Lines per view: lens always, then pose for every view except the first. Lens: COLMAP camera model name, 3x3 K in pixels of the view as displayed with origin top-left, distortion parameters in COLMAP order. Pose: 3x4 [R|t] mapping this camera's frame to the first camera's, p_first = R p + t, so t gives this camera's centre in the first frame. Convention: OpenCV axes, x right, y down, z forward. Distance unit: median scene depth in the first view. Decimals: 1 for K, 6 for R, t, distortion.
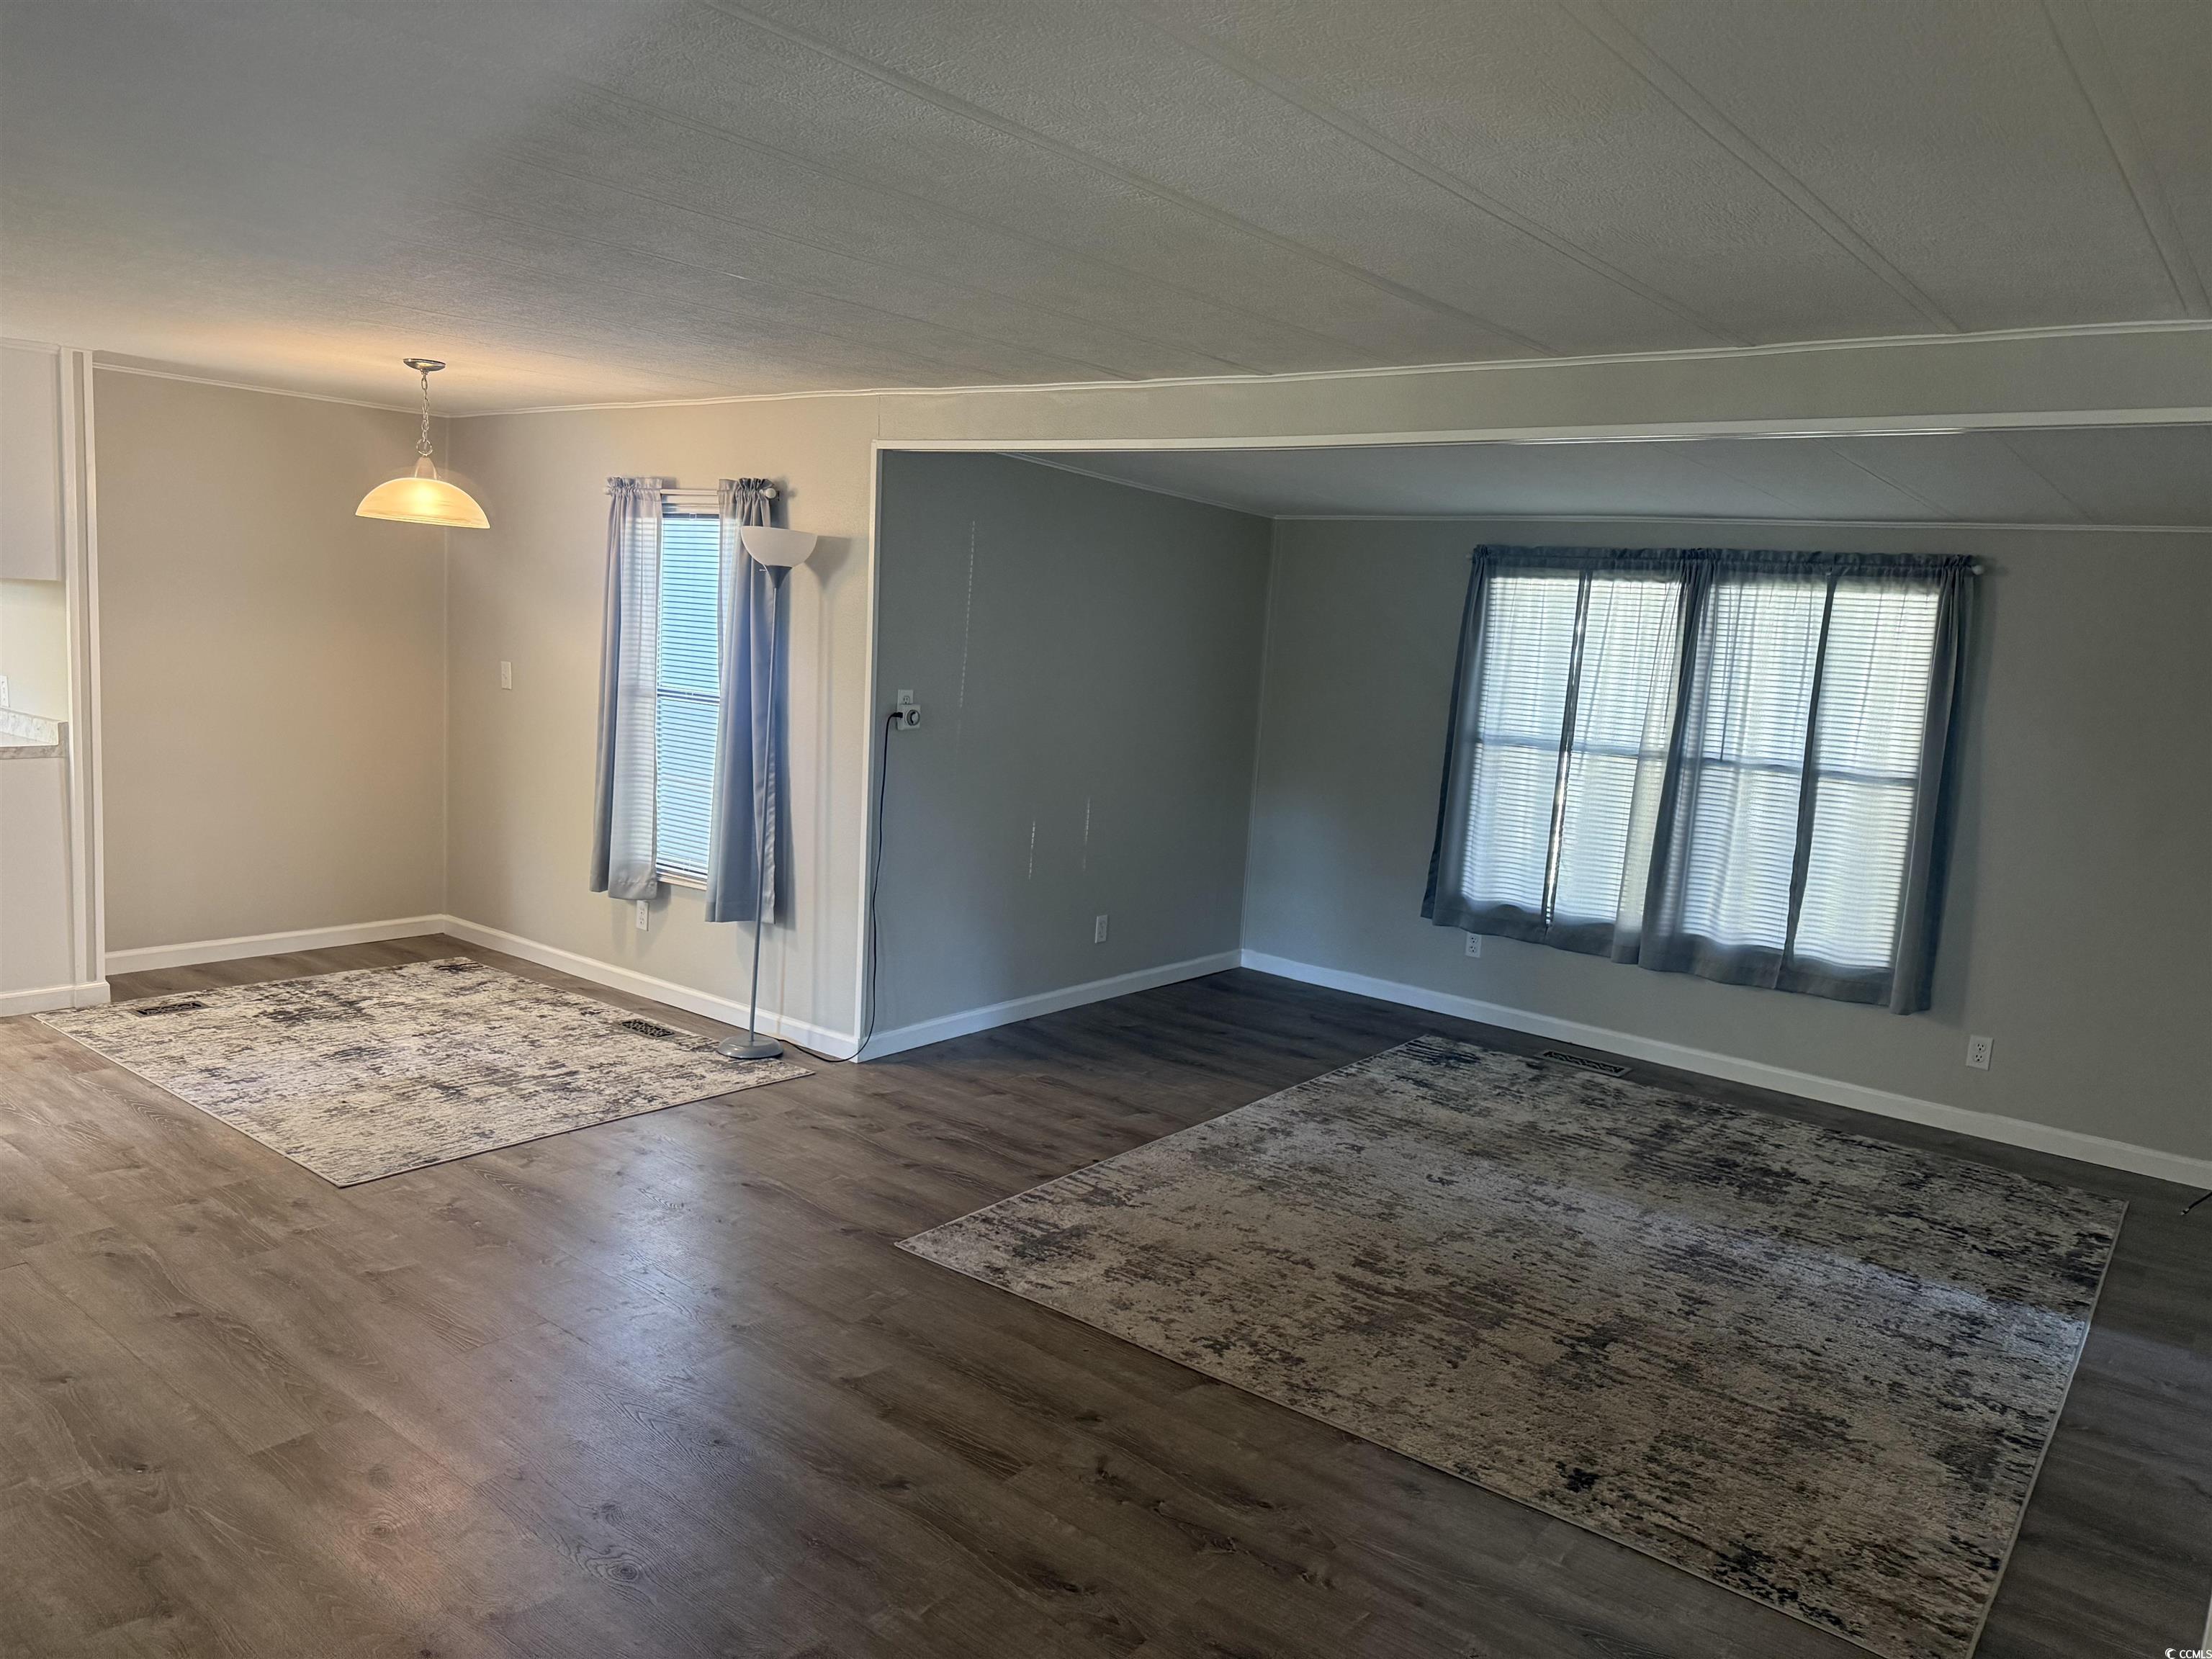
lens RADIAL K [[1546.4, 0, 1097.4], [0, 1546.4, 816.5], [0, 0, 1]] dist [0.070615, -0.090197]
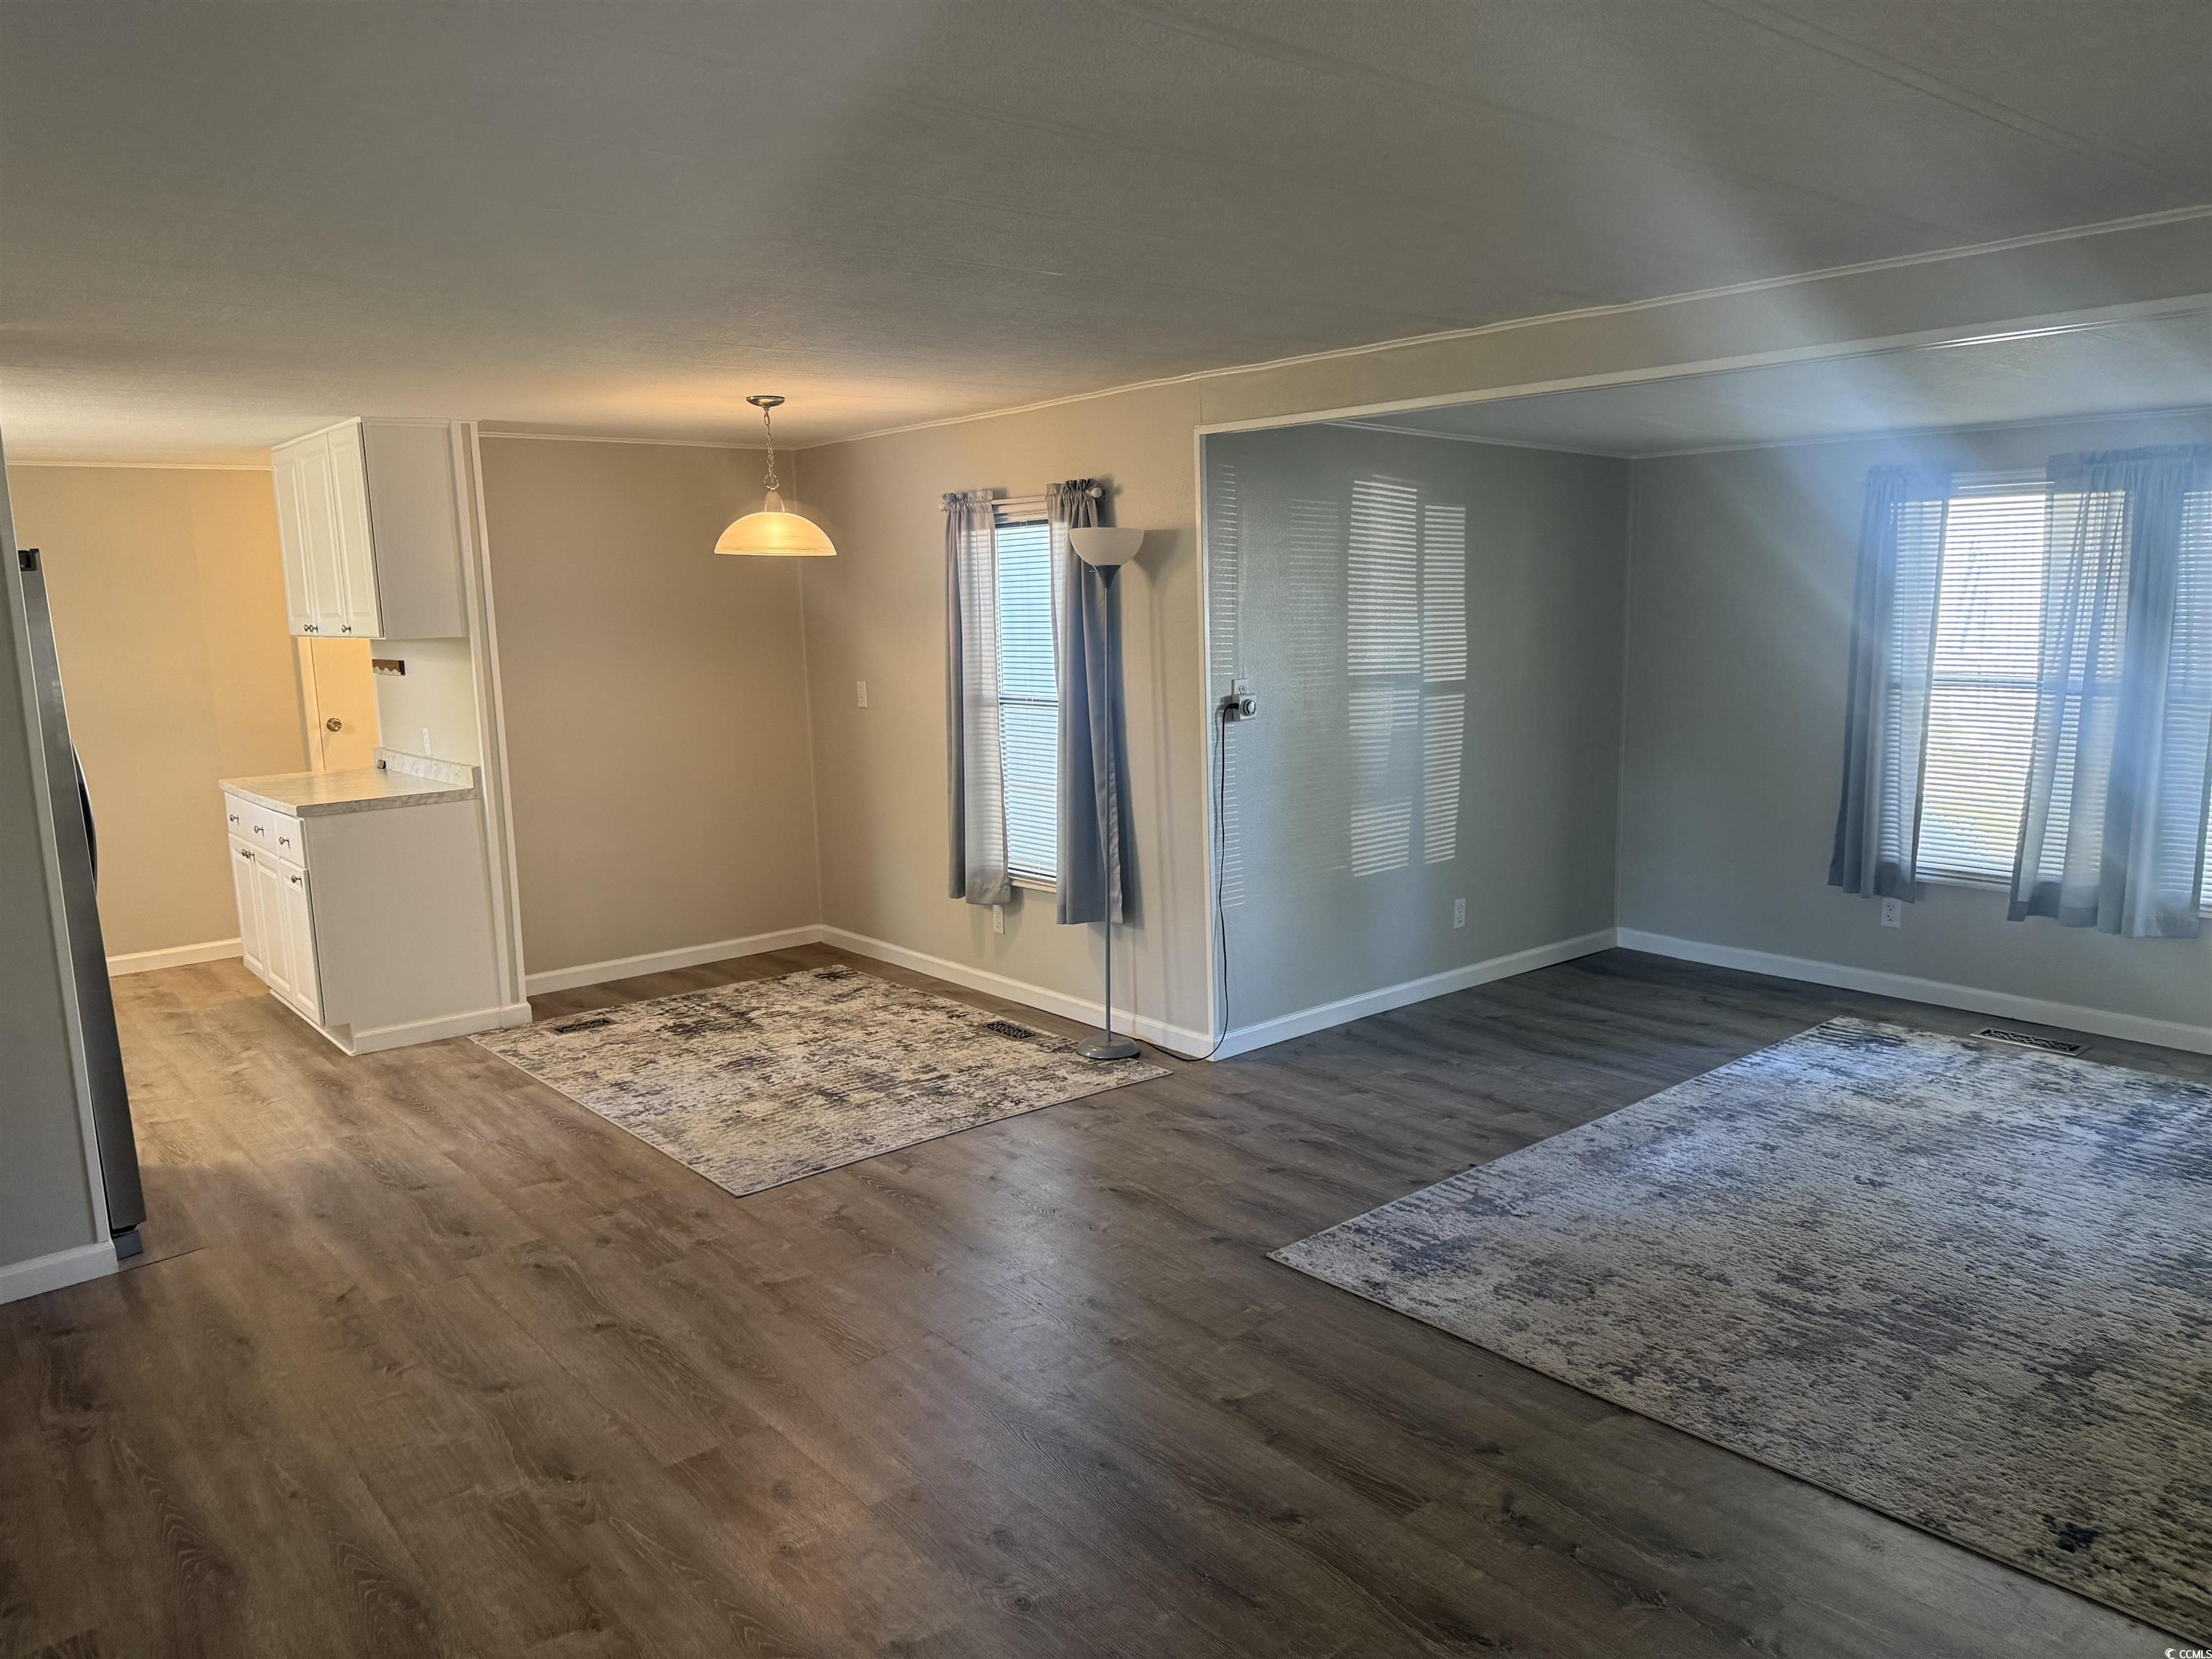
lens RADIAL K [[1546.4, 0, 1117.8], [0, 1546.4, 822.7], [0, 0, 1]] dist [0.070615, -0.090197]
pose [[0.977173, -0.055874, -0.204968, -0.006434], [0.059407, 0.998172, 0.011120, -0.007936], [0.203972, -0.023042, 0.978705, 0.032639]]
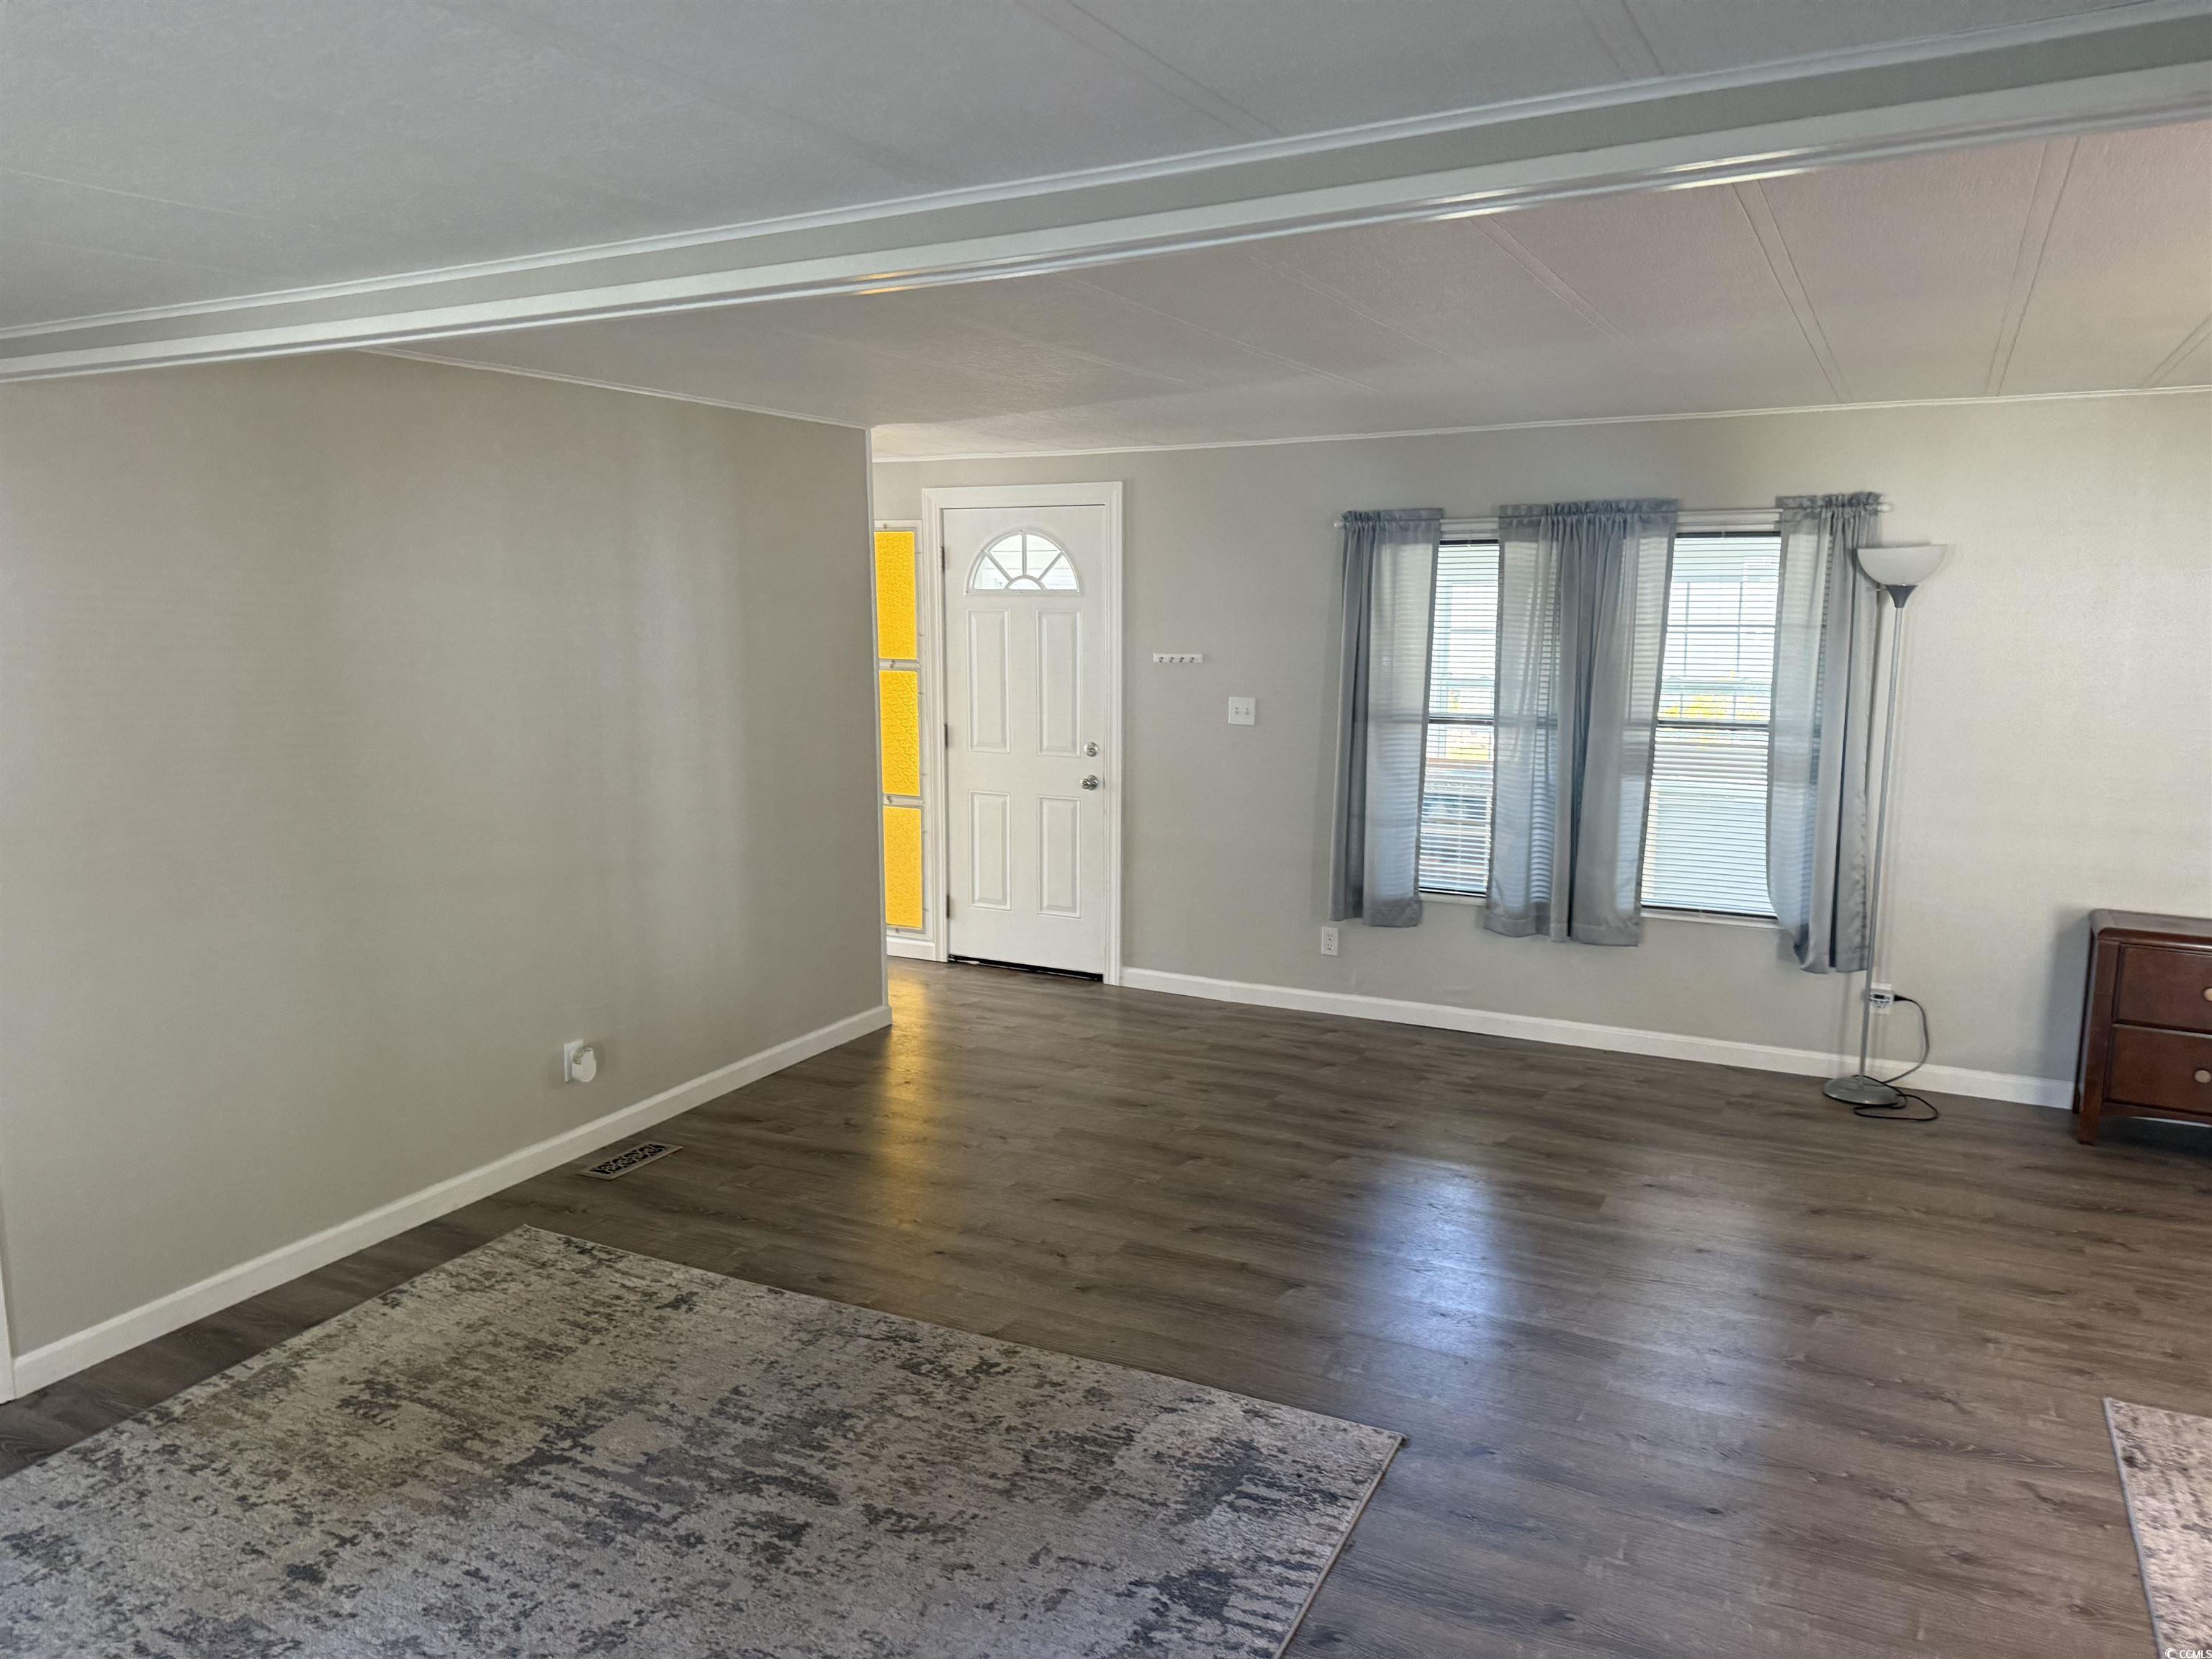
lens RADIAL K [[1546.4, 0, 1089.2], [0, 1546.4, 828.7], [0, 0, 1]] dist [0.070615, -0.090197]
pose [[-0.979431, -0.027322, -0.199921, 0.154863], [-0.080525, 0.961400, 0.263107, -0.173684], [0.185016, 0.273794, -0.943825, 1.312045]]
